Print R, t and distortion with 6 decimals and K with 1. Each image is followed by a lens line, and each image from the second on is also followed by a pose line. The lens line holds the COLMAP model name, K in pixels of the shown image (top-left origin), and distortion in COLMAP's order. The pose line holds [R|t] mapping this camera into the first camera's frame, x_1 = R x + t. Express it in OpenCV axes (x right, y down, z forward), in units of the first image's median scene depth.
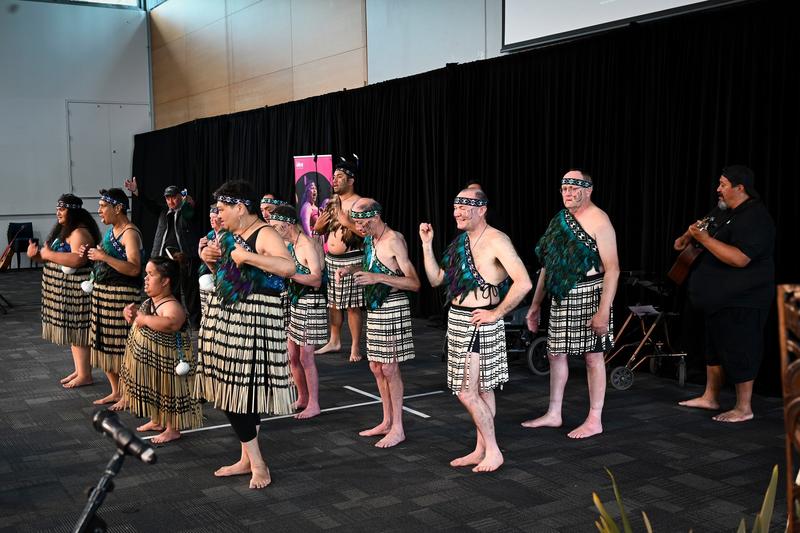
lens RADIAL K [[932.0, 0, 400.0], [0, 932.0, 266.5], [0, 0, 1]] dist [-0.005274, 0.010348]
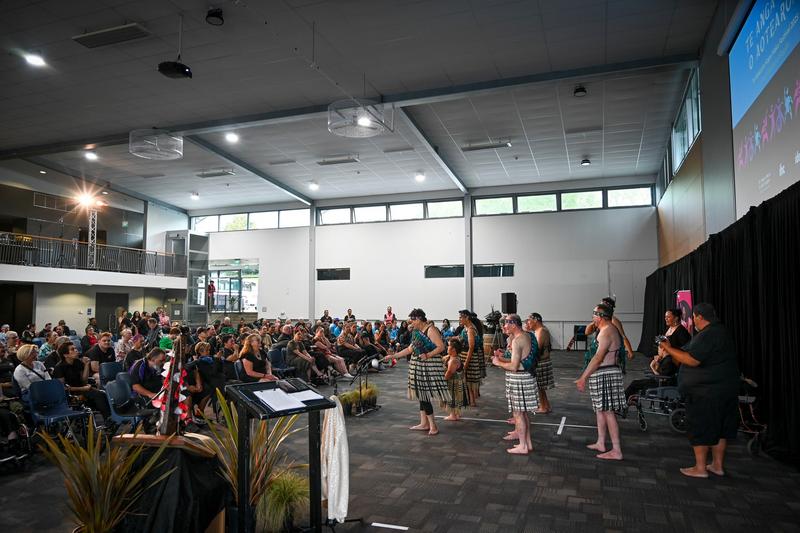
lens RADIAL K [[552.0, 0, 400.0], [0, 552.0, 266.5], [0, 0, 1]] dist [0.001100, 0.000035]
pose [[0.626955, -0.045853, -0.777705, 0.754536], [-0.074273, 0.990201, -0.118258, -0.019060], [0.775507, 0.131905, 0.617406, 0.020091]]
